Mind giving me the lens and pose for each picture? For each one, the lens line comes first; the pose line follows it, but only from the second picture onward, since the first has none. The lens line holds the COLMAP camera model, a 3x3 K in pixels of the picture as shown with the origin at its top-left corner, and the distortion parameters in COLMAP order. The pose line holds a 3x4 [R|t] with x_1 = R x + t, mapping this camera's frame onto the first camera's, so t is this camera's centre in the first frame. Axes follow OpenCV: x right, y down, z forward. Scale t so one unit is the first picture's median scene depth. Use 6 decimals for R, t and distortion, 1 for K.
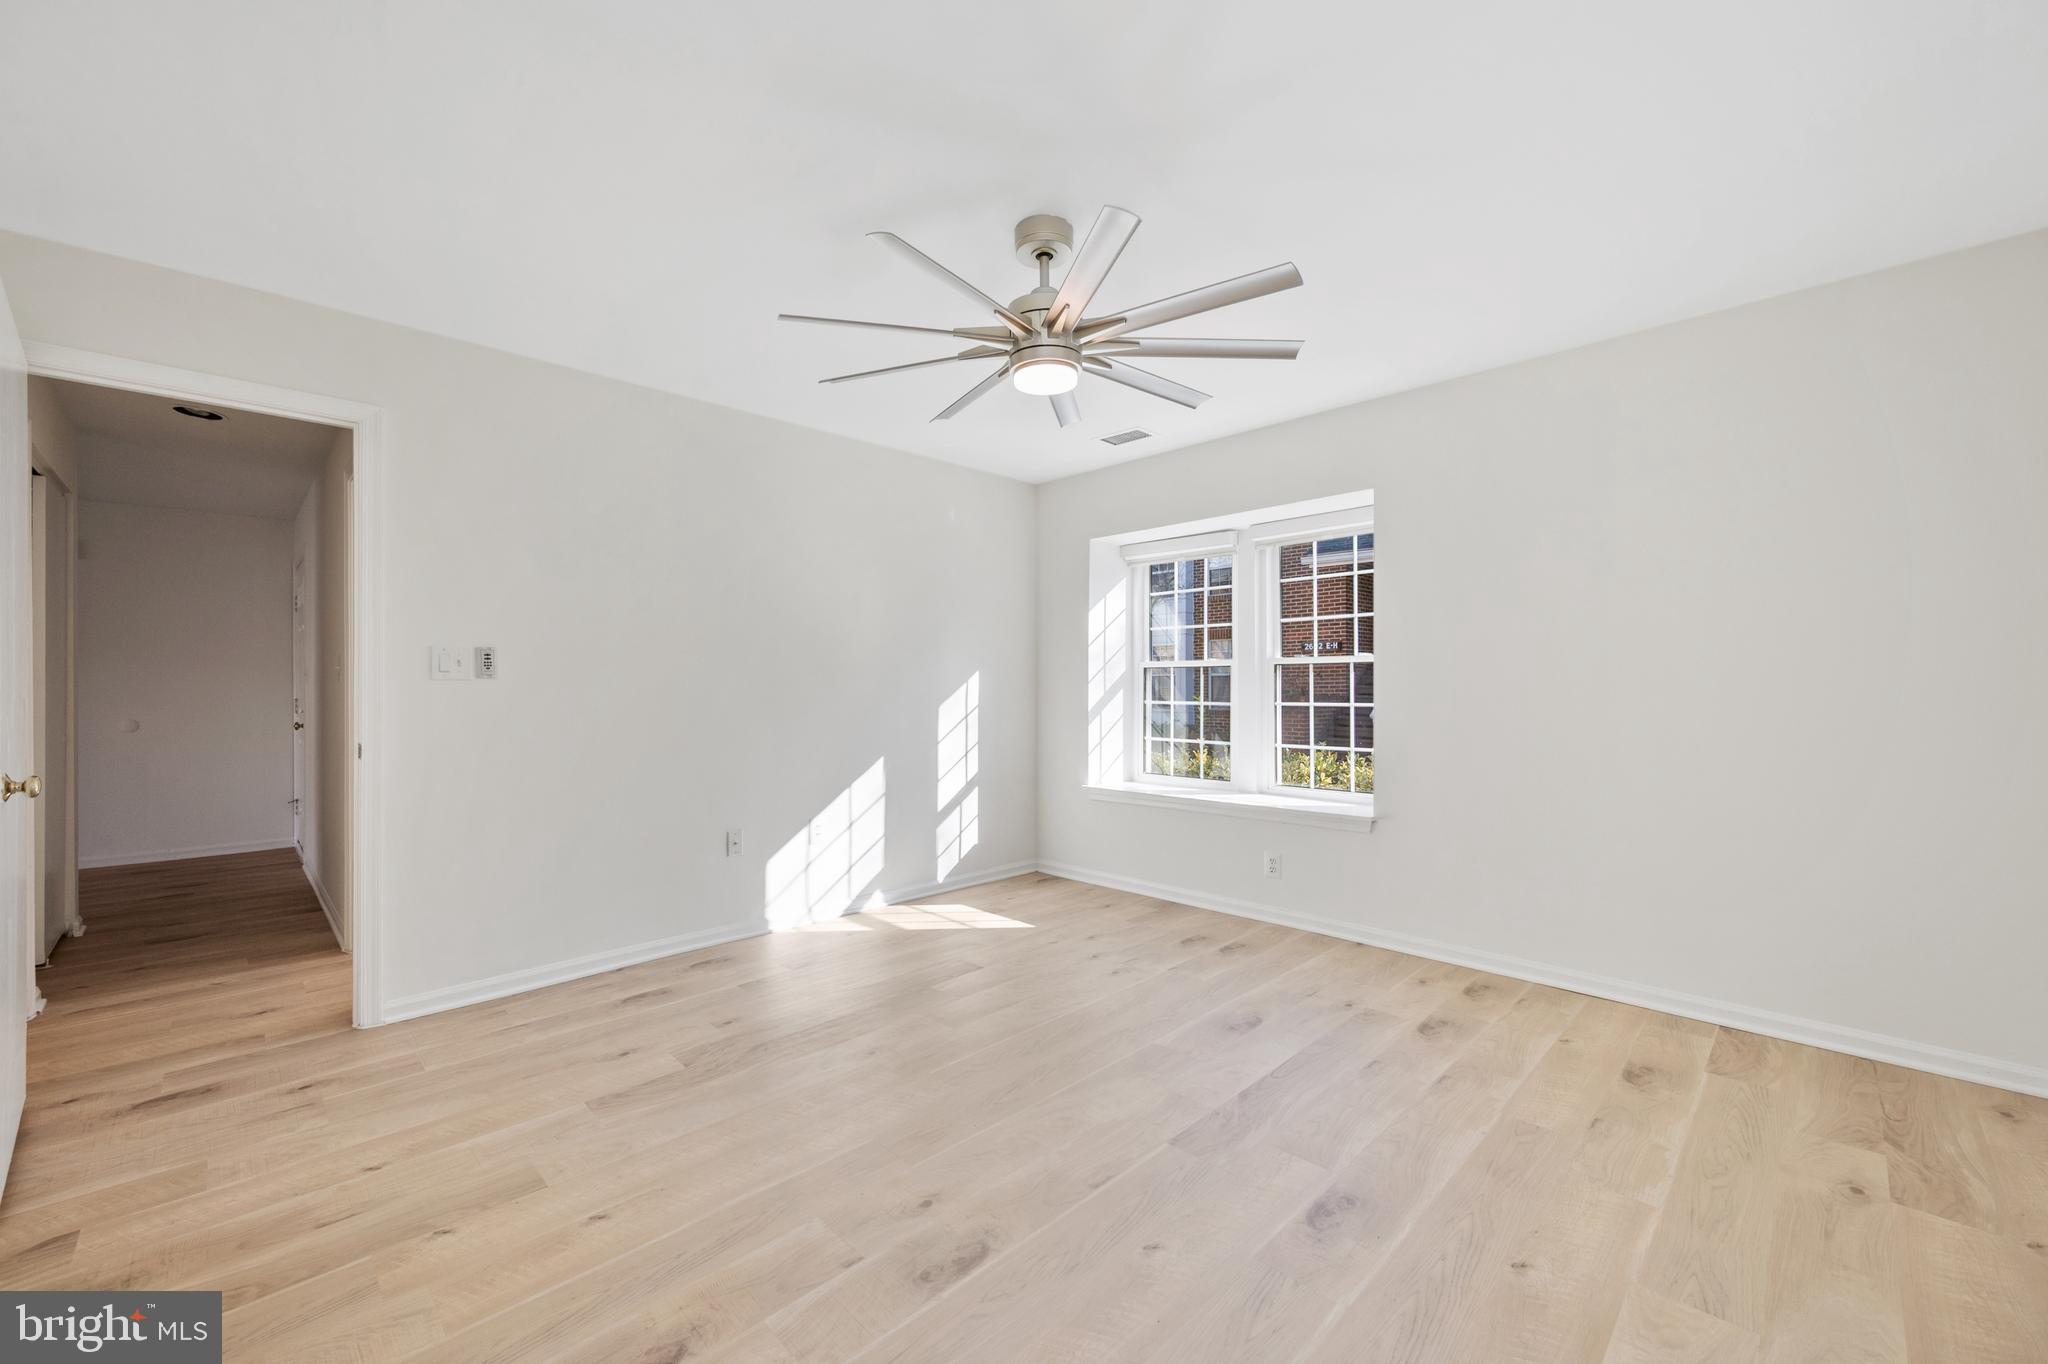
lens RADIAL K [[809.0, 0, 1008.9], [0, 809.0, 697.2], [0, 0, 1]] dist [0.000081, 0.000112]
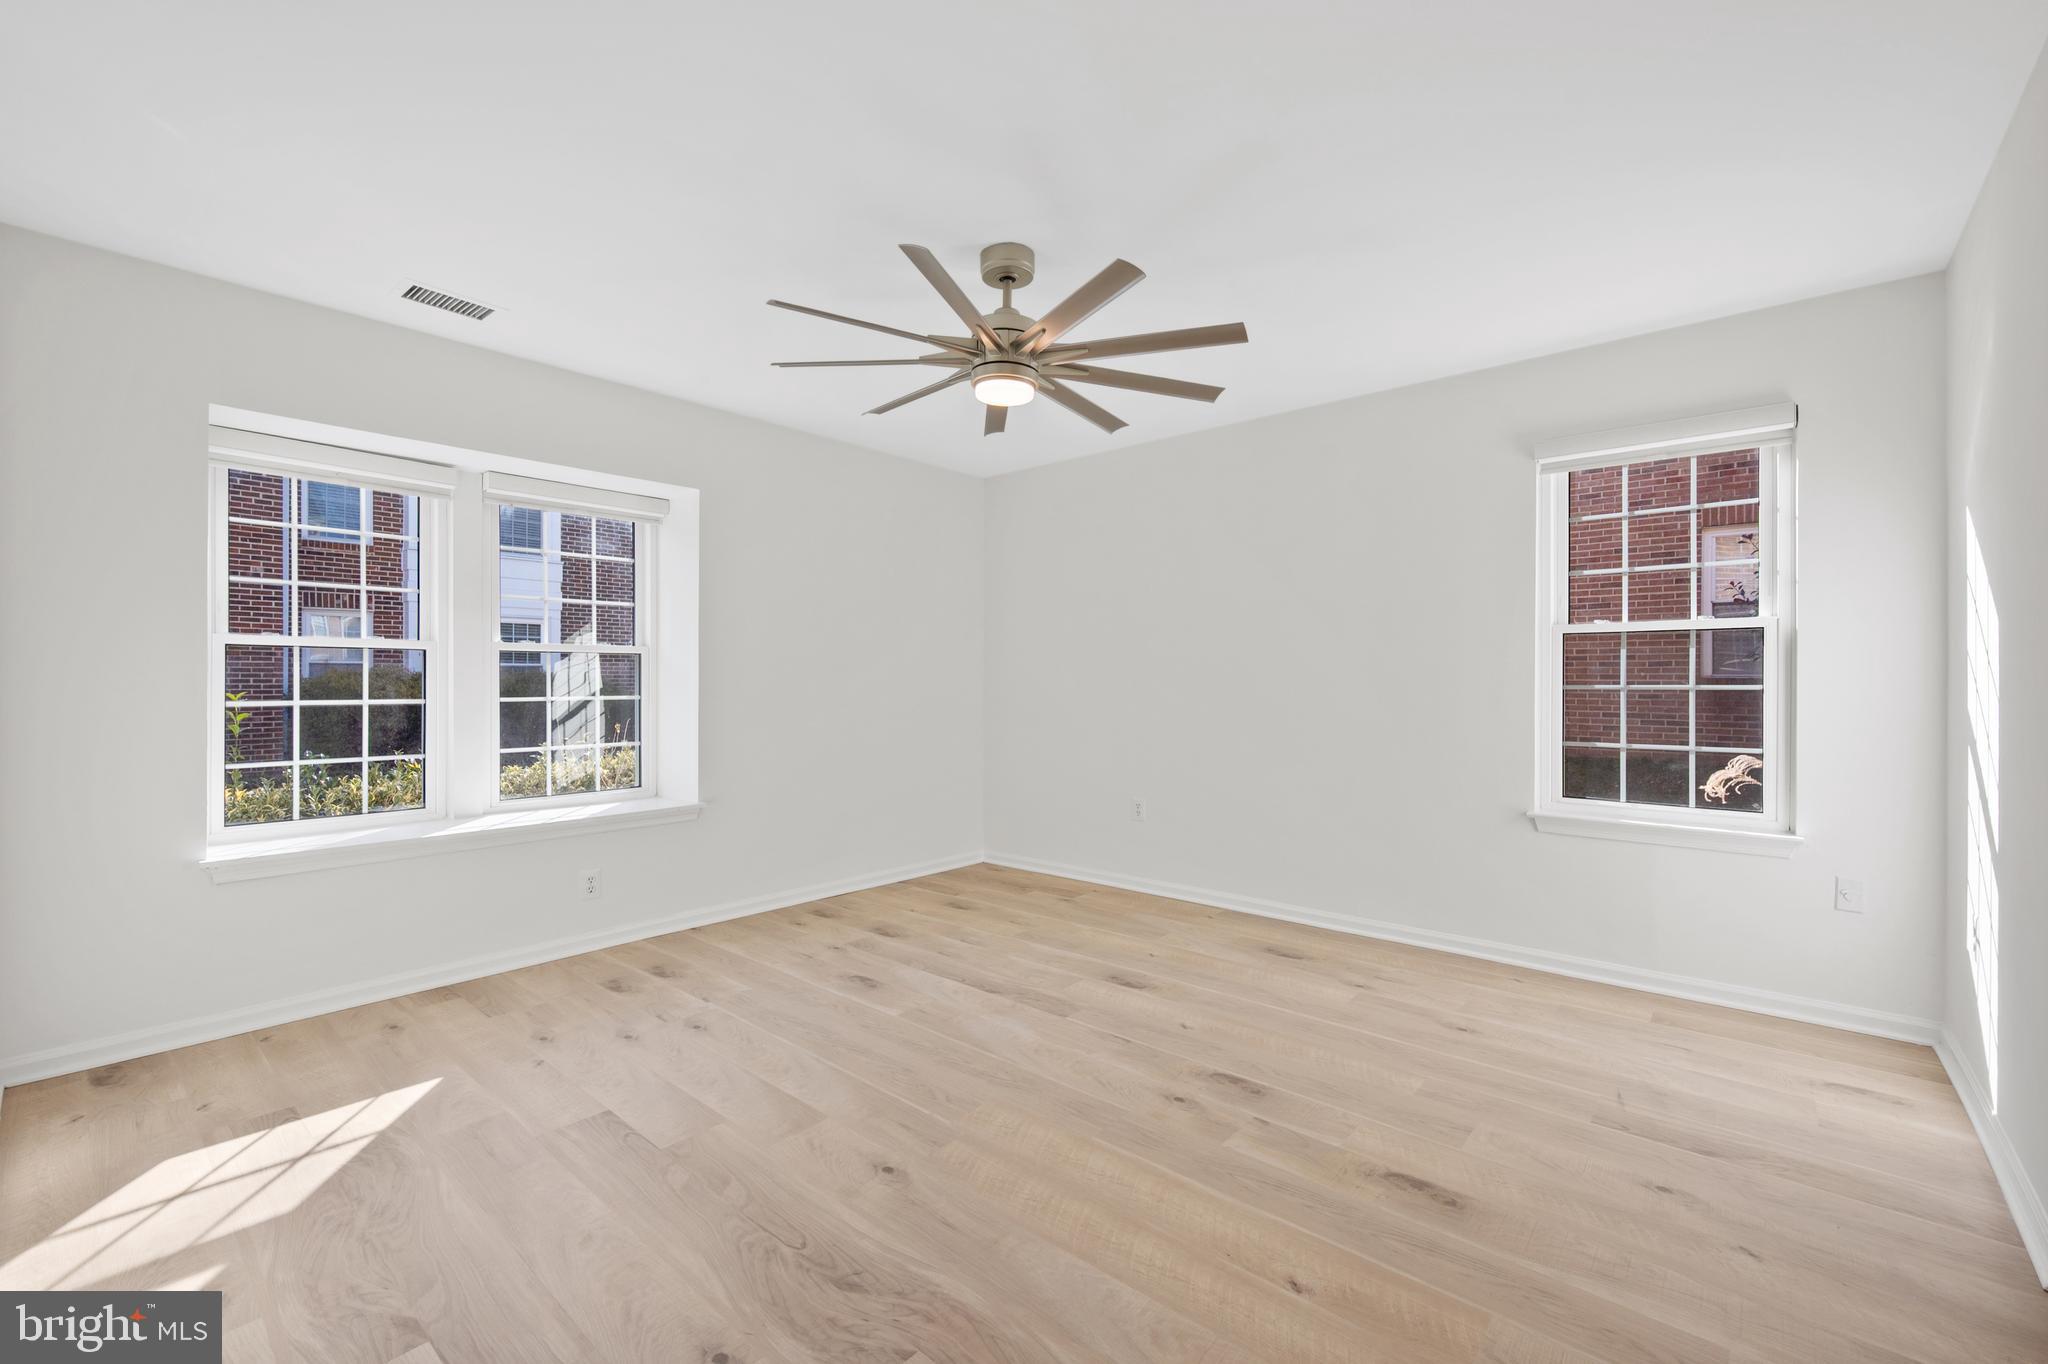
lens RADIAL K [[845.5, 0, 1037.0], [0, 845.5, 686.4], [0, 0, 1]] dist [-0.000239, 0.001295]
pose [[-0.092792, -0.004893, 0.995674, -0.654001], [0.011031, 0.999922, 0.005942, -0.004849], [-0.995624, 0.011534, -0.092730, 0.639776]]
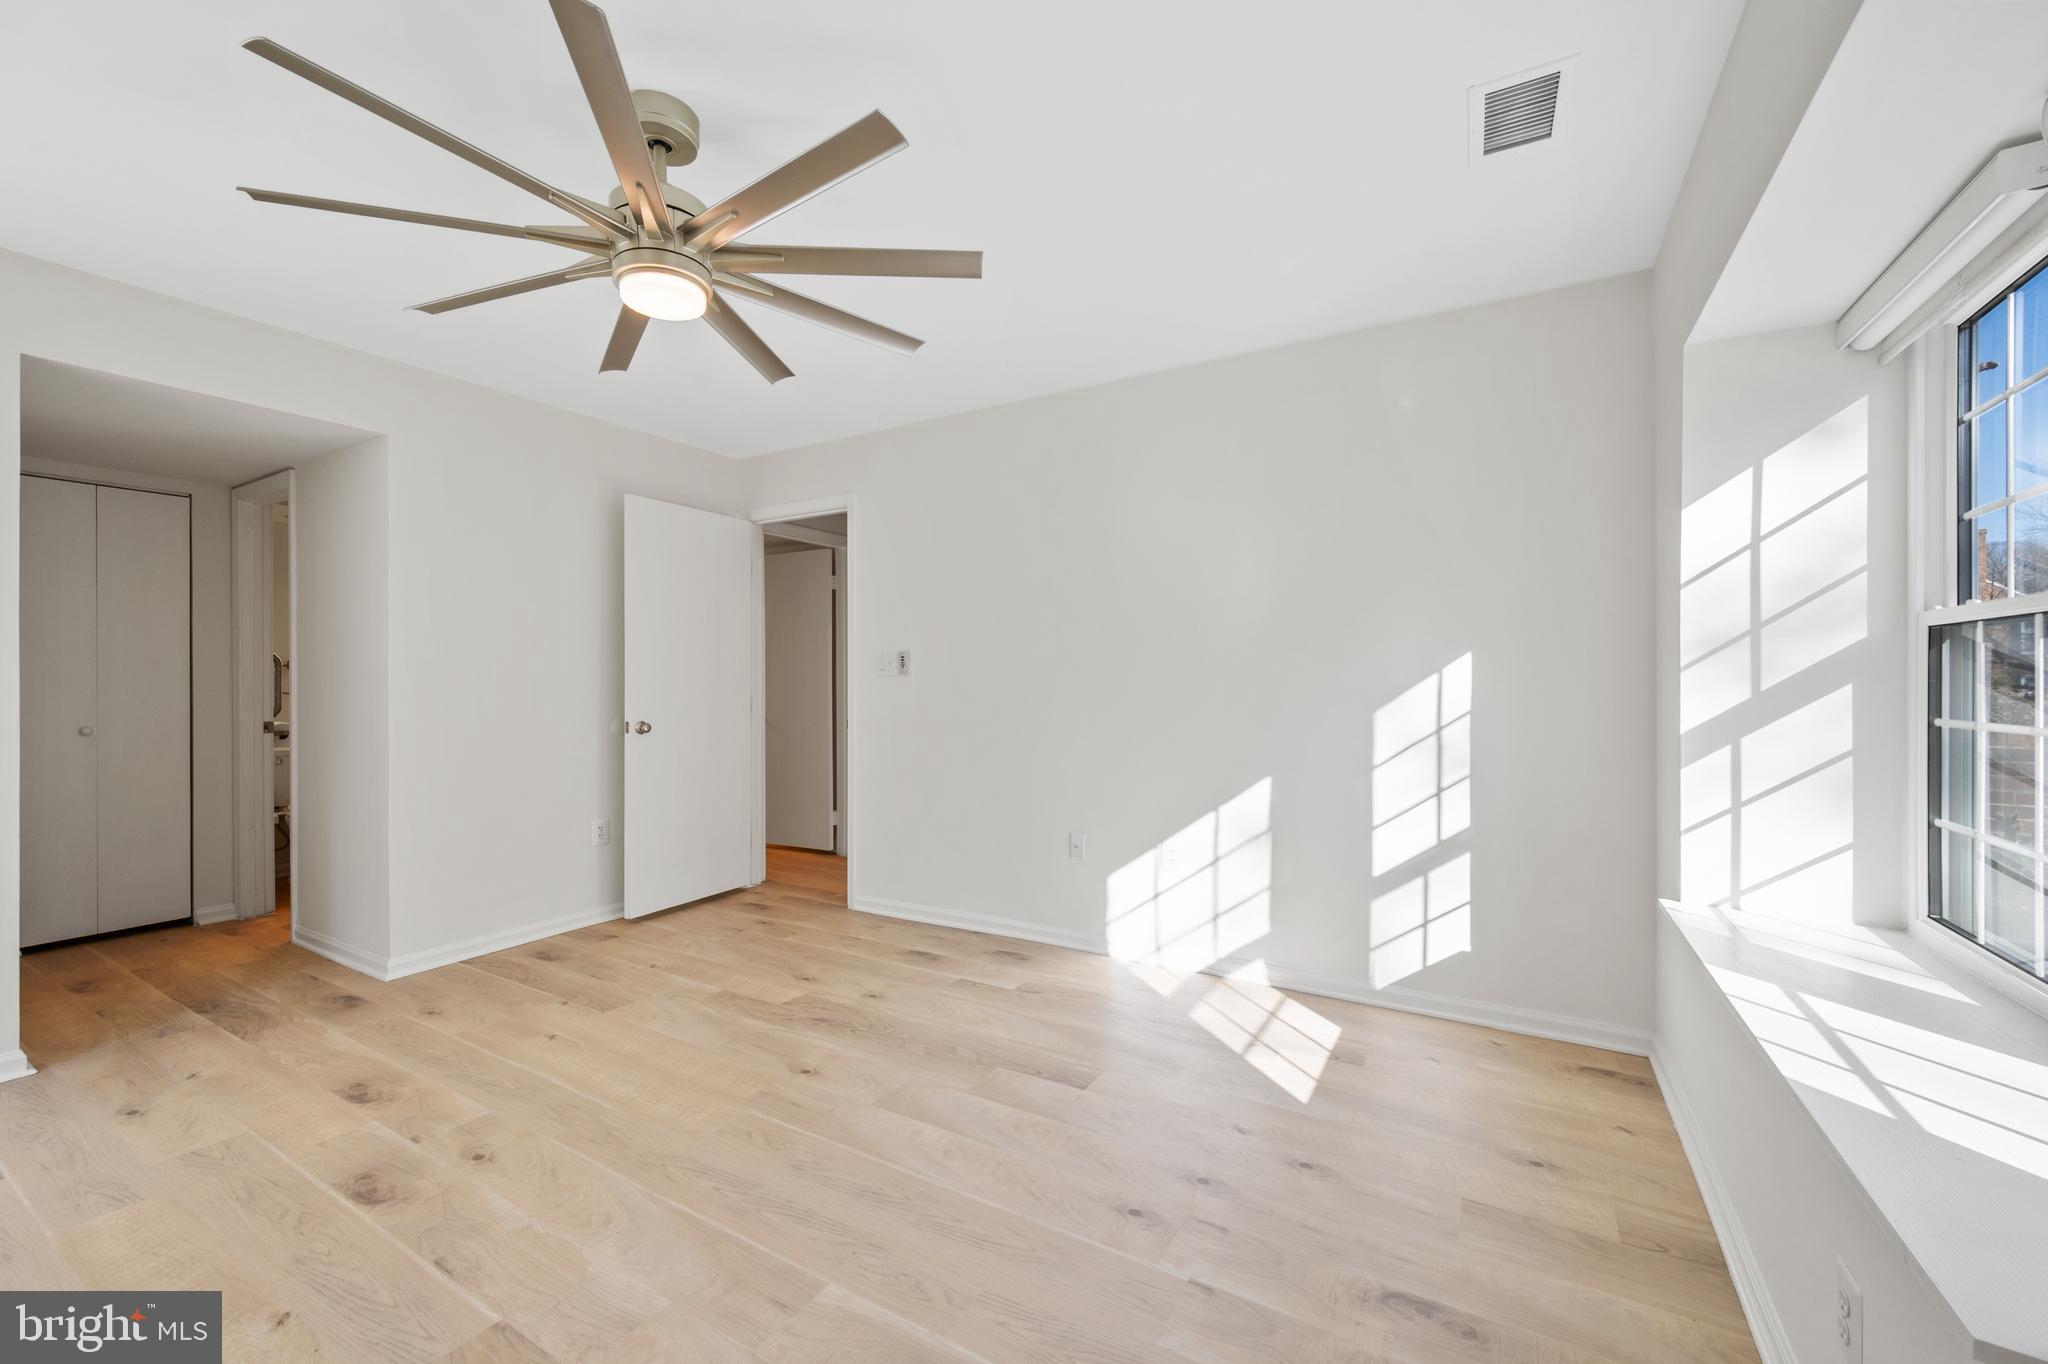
lens RADIAL K [[809.0, 0, 1028.5], [0, 809.0, 689.8], [0, 0, 1]] dist [0.000081, 0.000112]
pose [[0.259826, 0.011988, -0.965581, 0.548768], [-0.009190, 0.999908, 0.009941, -0.010940], [0.965612, 0.006290, 0.259912, 0.689267]]
